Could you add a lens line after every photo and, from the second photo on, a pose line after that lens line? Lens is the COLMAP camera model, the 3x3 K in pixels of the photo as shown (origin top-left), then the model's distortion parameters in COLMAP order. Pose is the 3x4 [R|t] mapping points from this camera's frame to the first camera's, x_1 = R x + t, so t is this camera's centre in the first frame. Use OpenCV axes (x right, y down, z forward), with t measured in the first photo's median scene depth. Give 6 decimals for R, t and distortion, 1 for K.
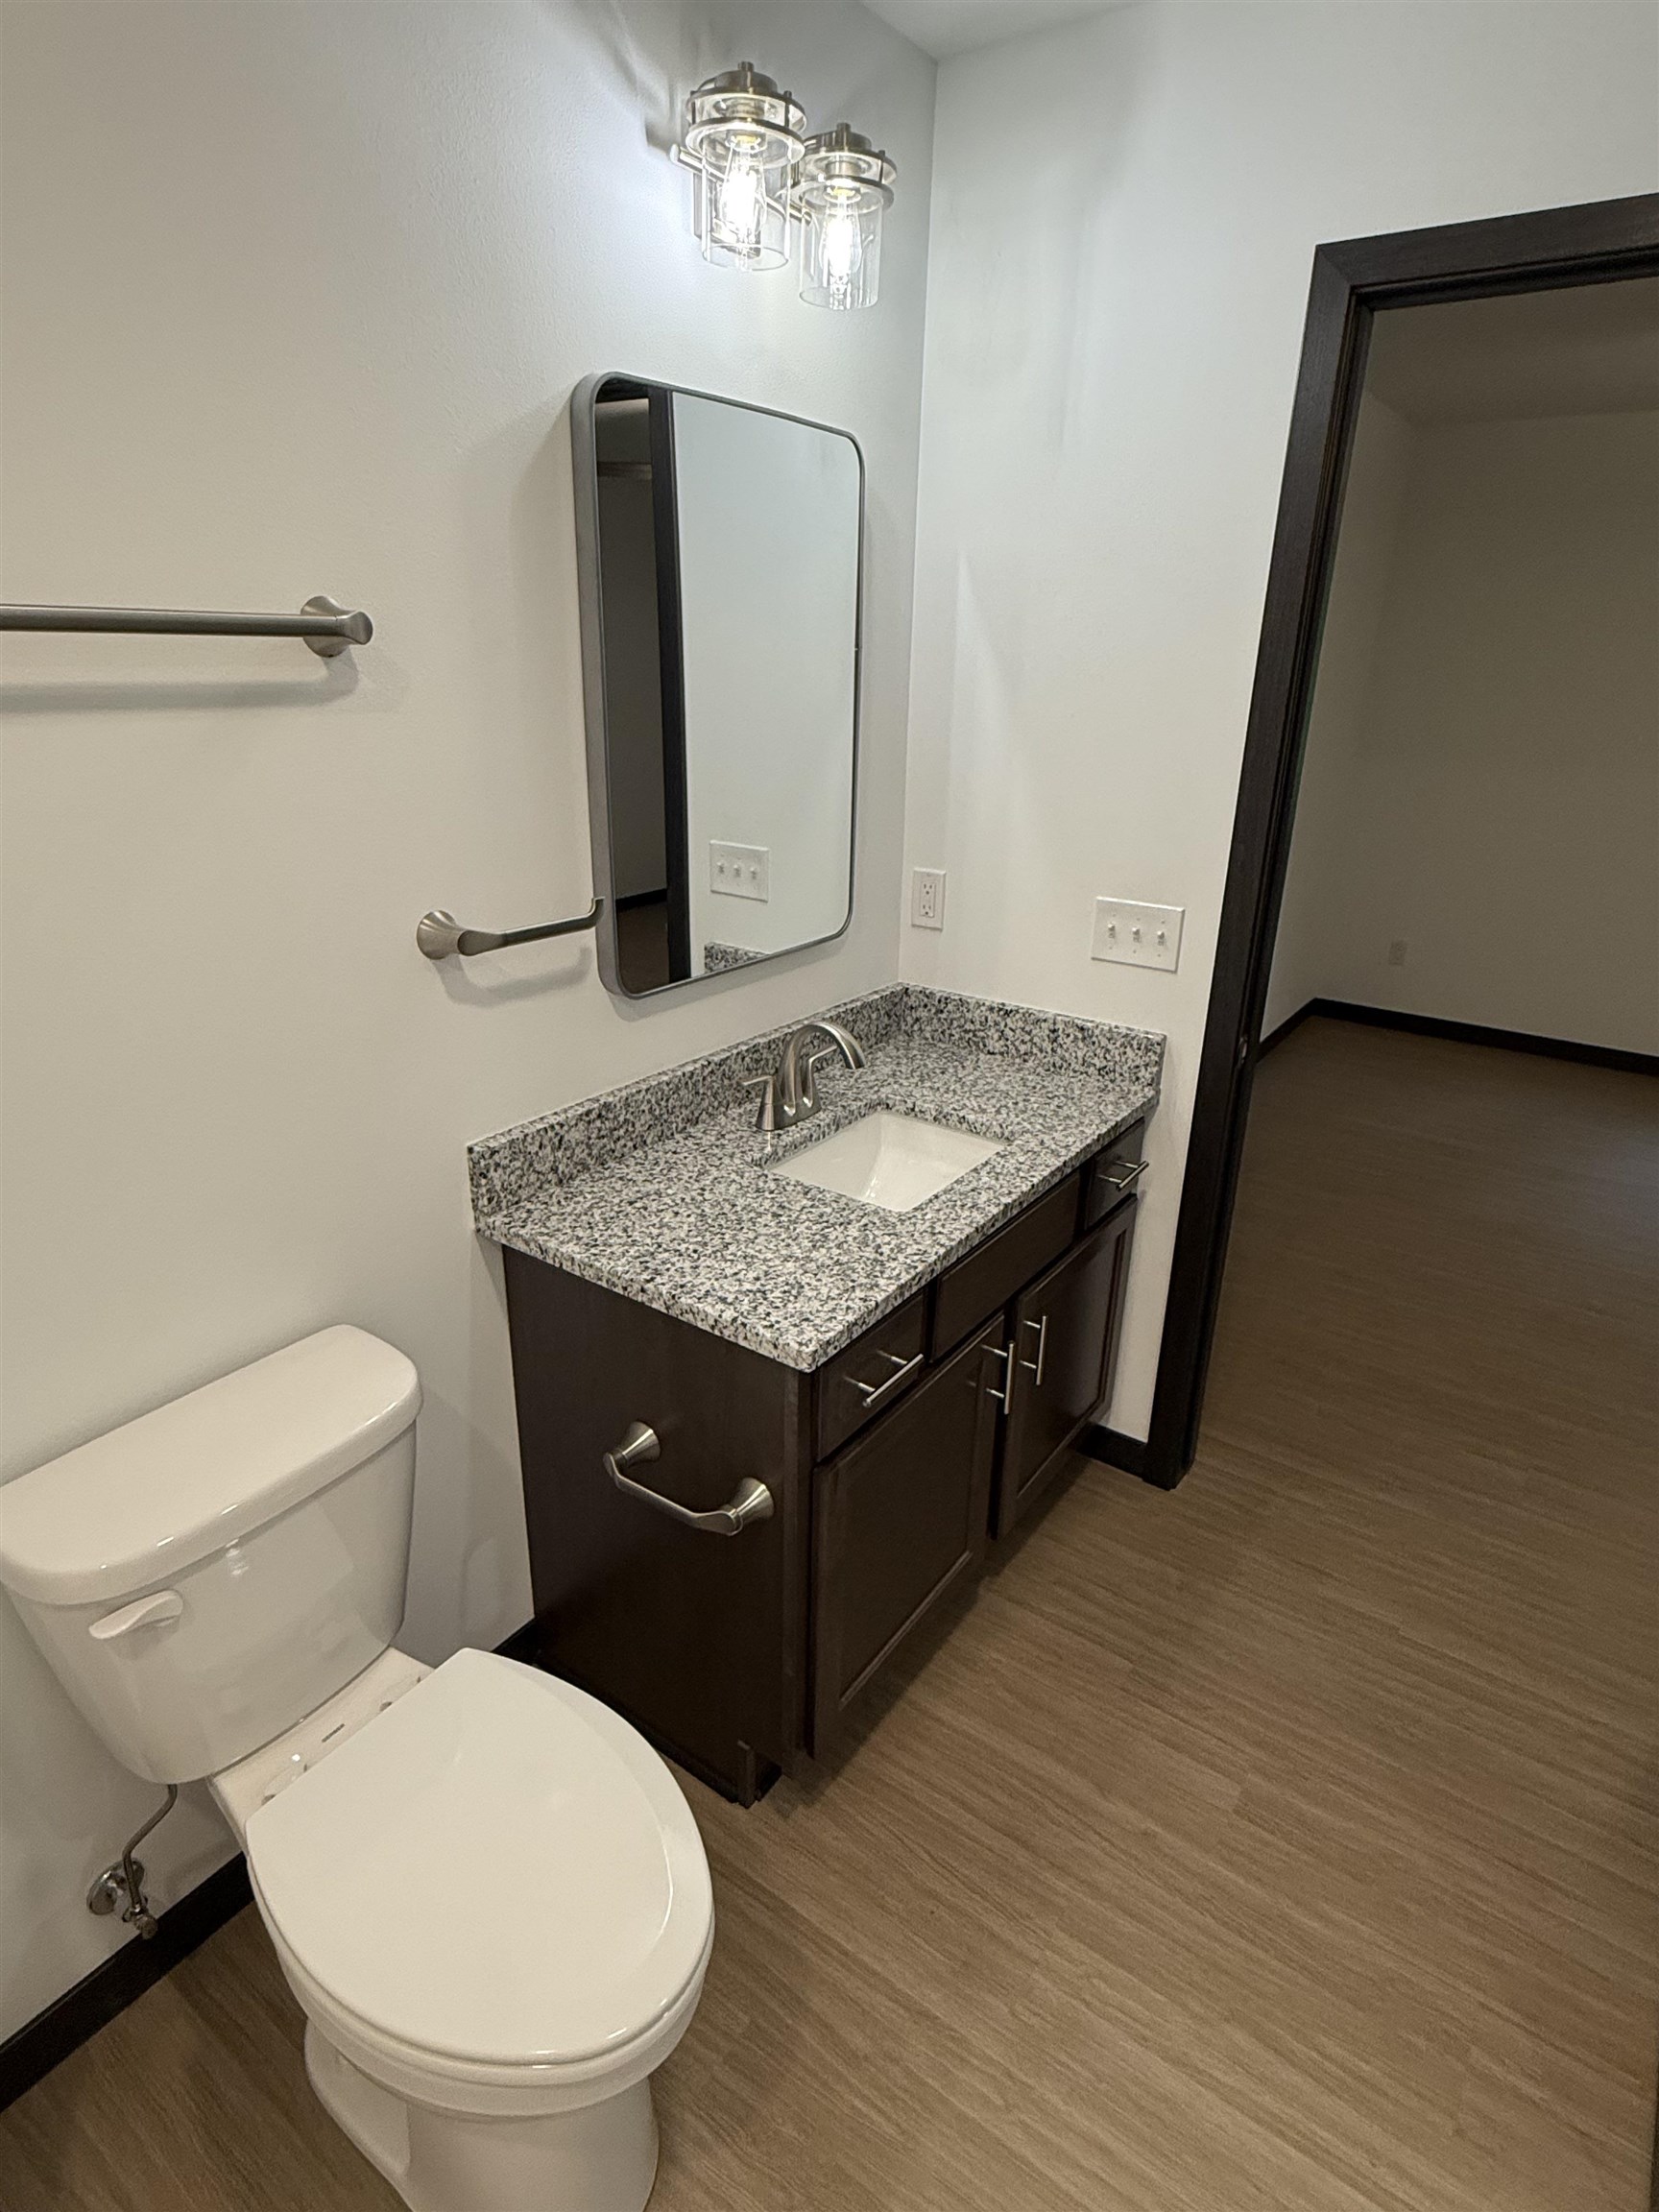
lens RADIAL K [[1179.5, 0, 829.5], [0, 1179.5, 1106.0], [0, 0, 1]] dist [-0.004971, 0.000242]
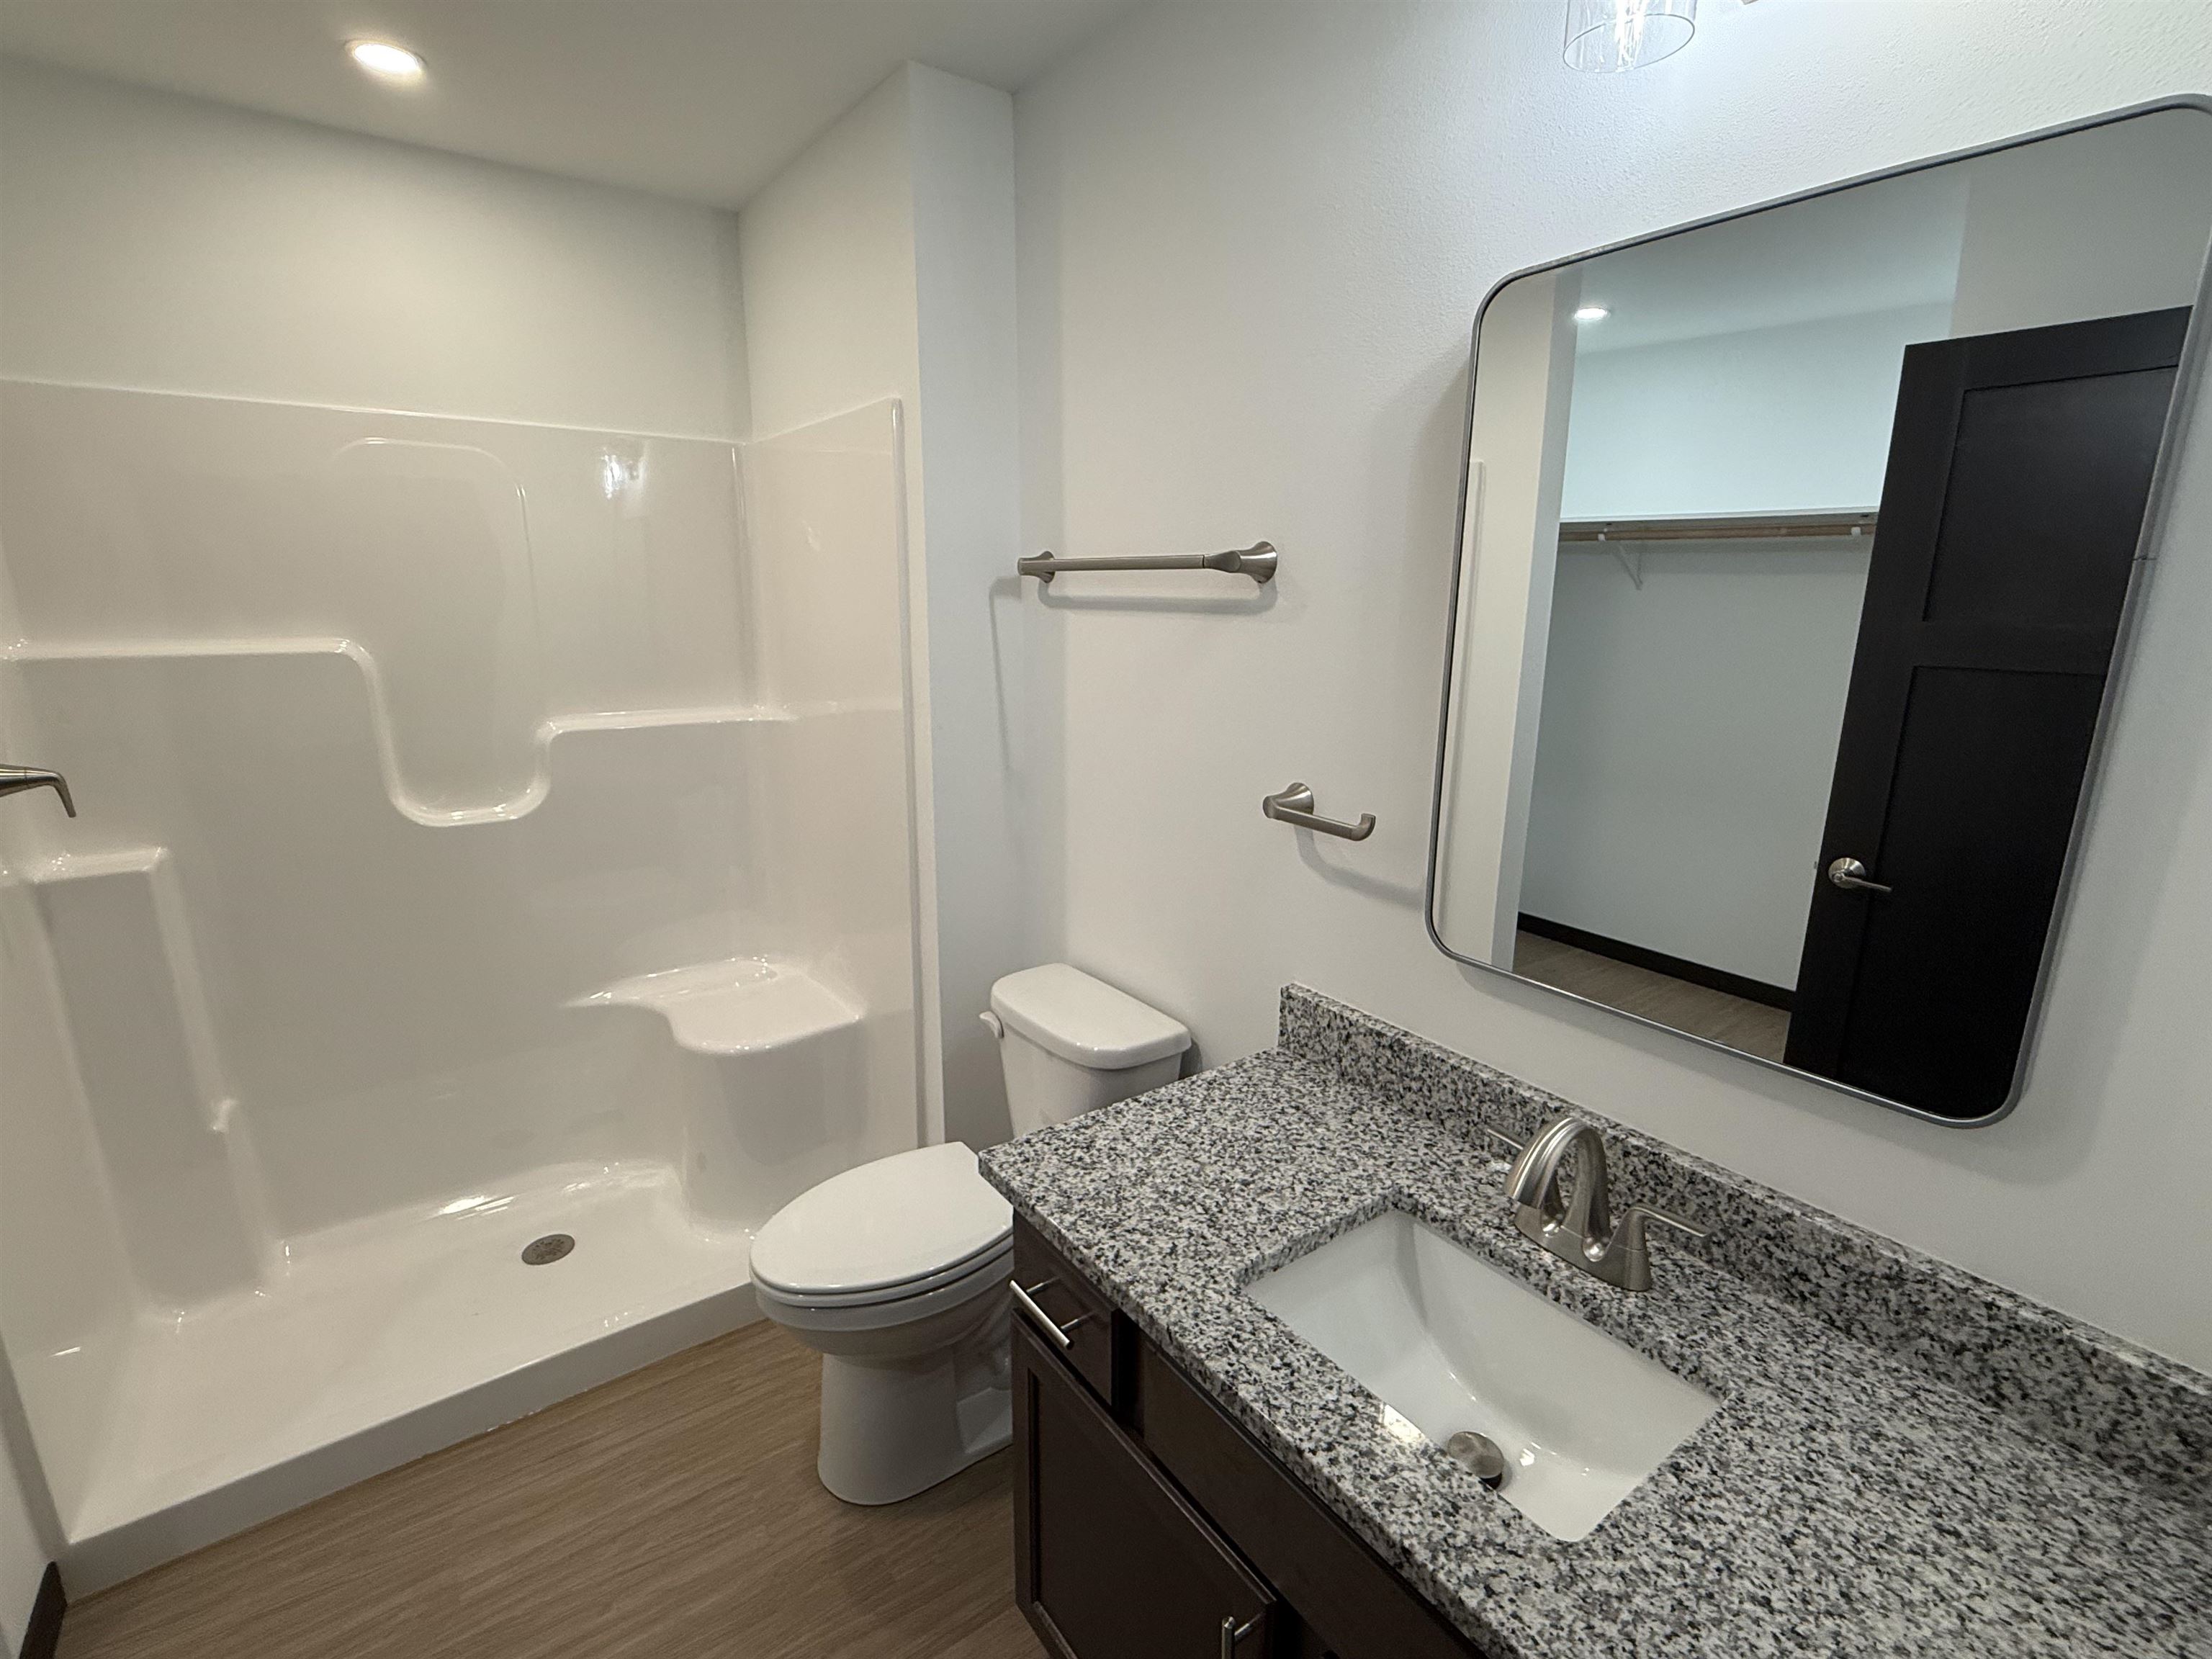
lens RADIAL K [[1010.8, 0, 1106.0], [0, 1010.8, 829.5], [0, 0, 1]] dist [-0.002410, -0.000592]
pose [[-0.317548, 0.198806, -0.927167, 0.596129], [-0.361561, 0.878522, 0.312207, -0.315941], [0.876605, 0.434368, -0.207092, 0.888086]]
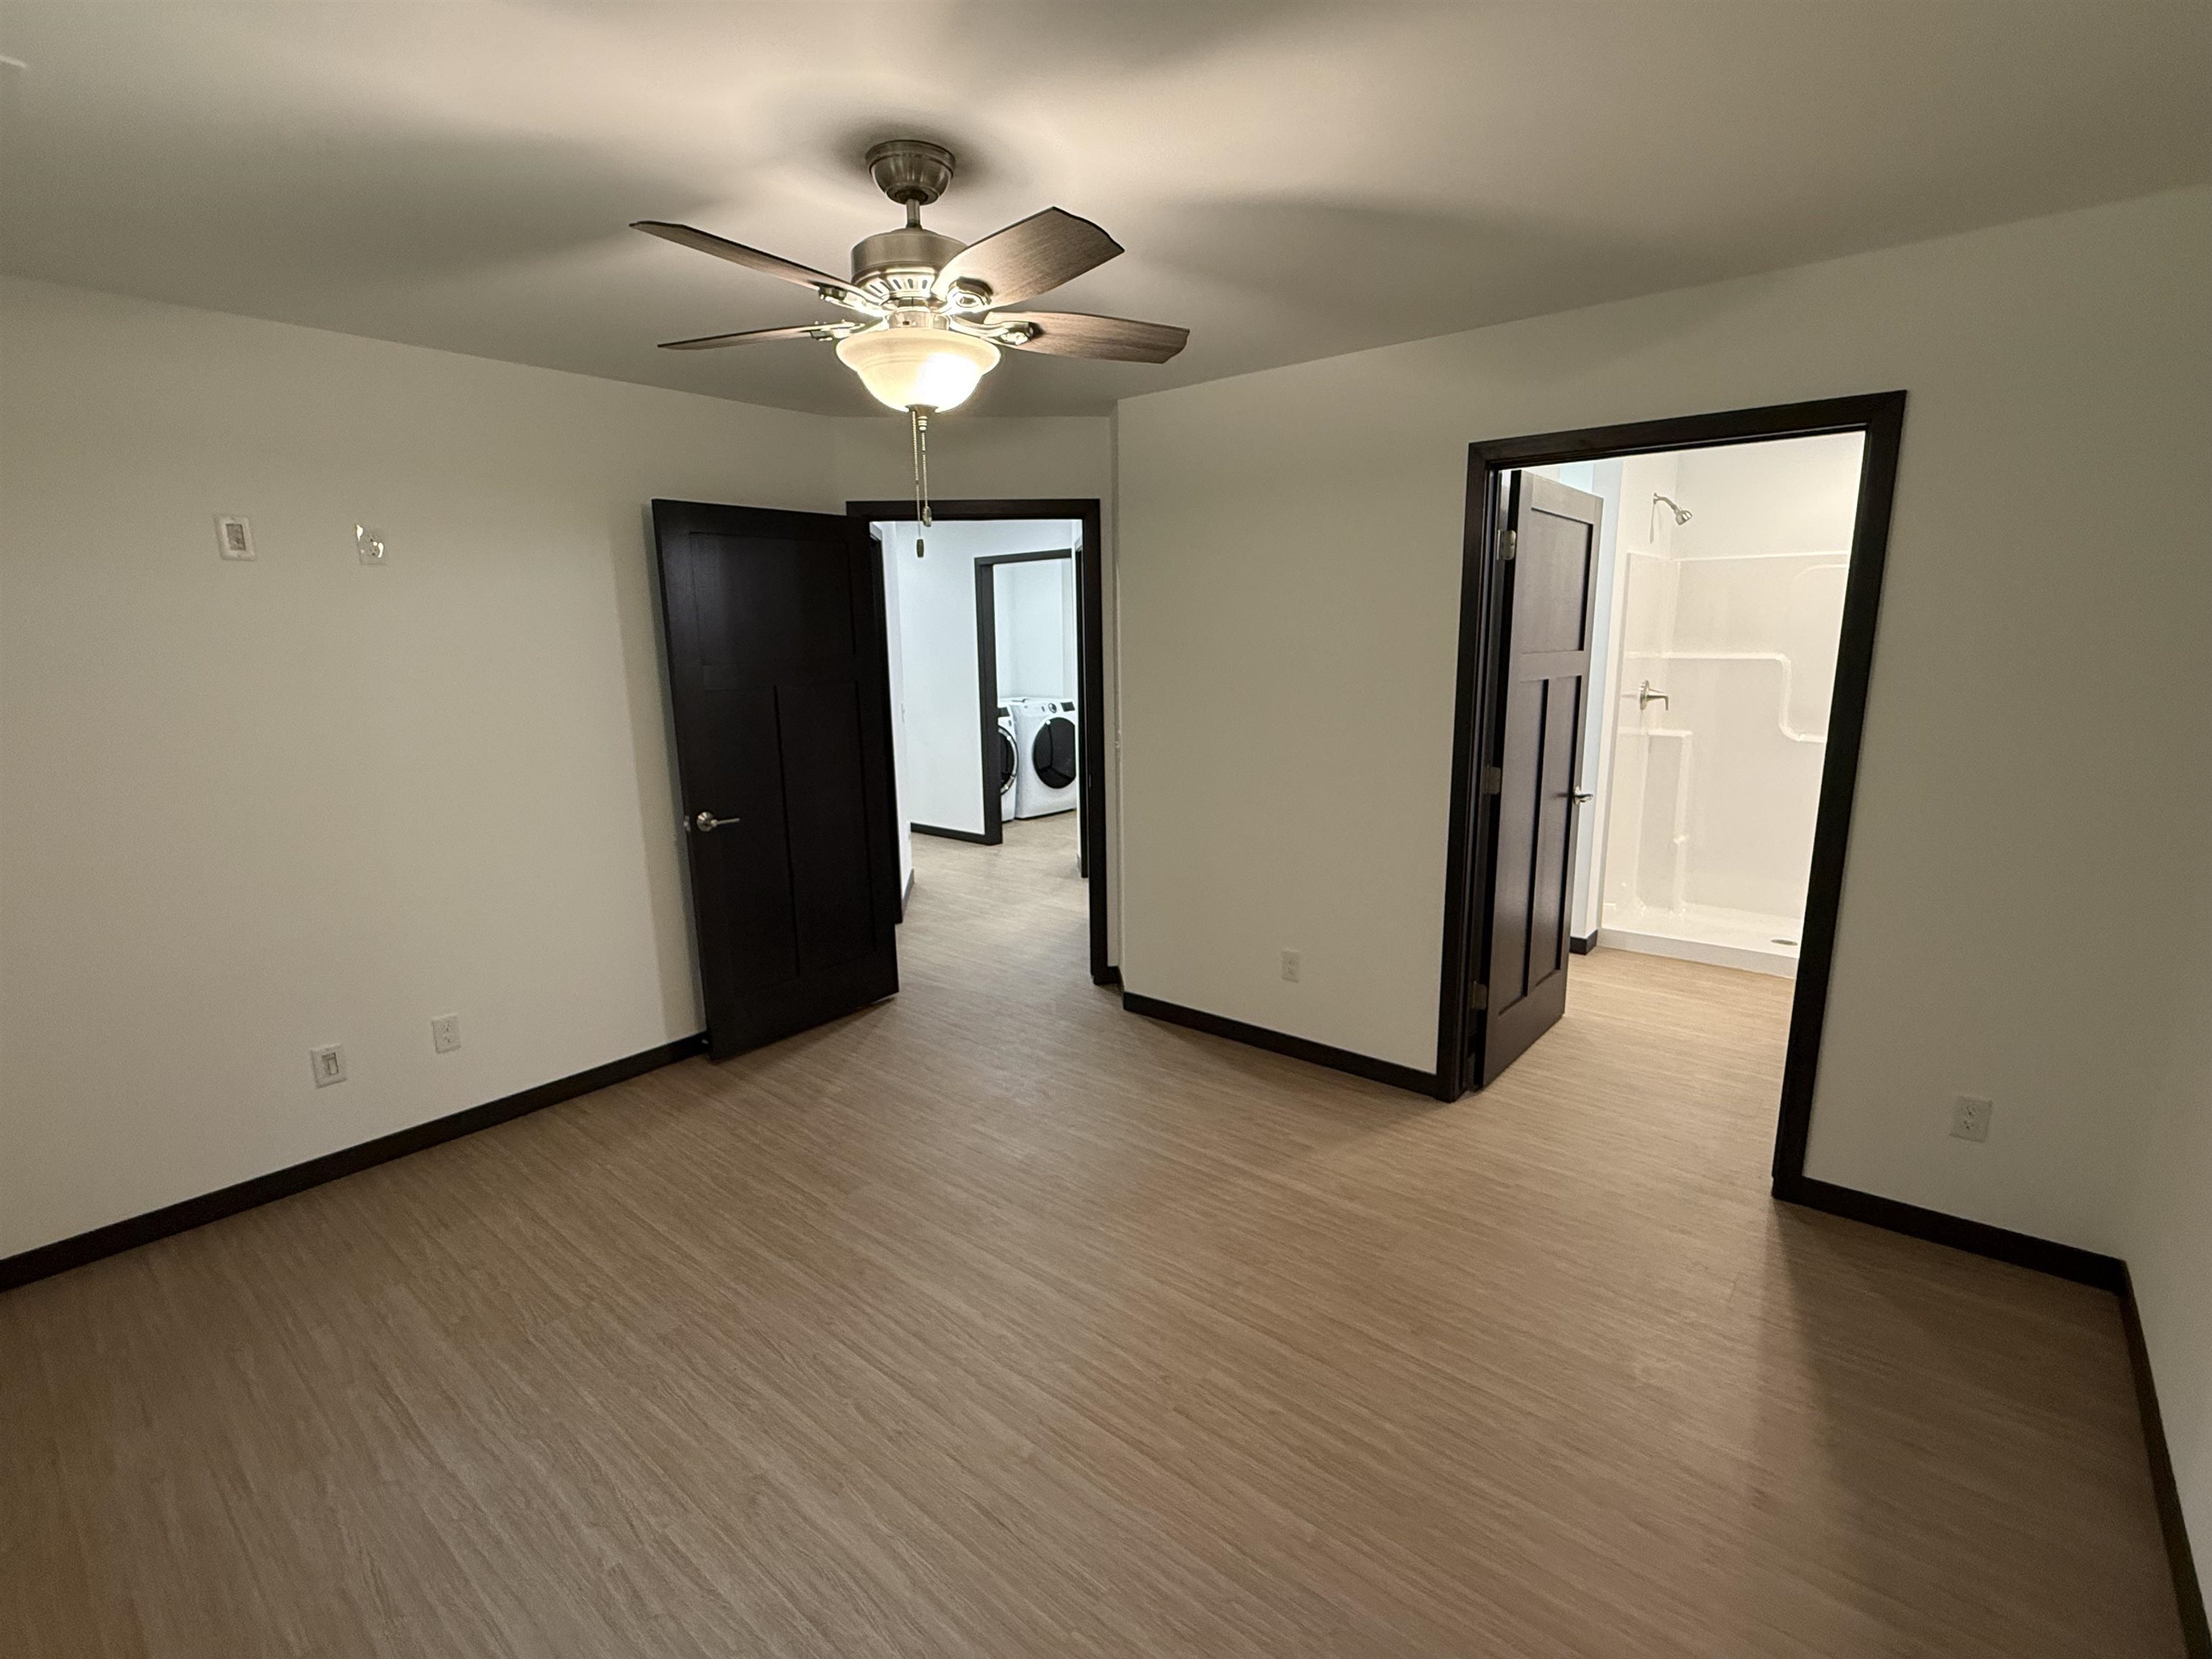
lens RADIAL K [[1010.8, 0, 1106.0], [0, 1010.8, 829.5], [0, 0, 1]] dist [-0.002410, -0.000592]
pose [[-0.996995, -0.022212, 0.074217, 0.831319], [0.021703, 0.839571, 0.542816, -0.513365], [-0.074368, 0.542795, -0.836566, 1.376182]]
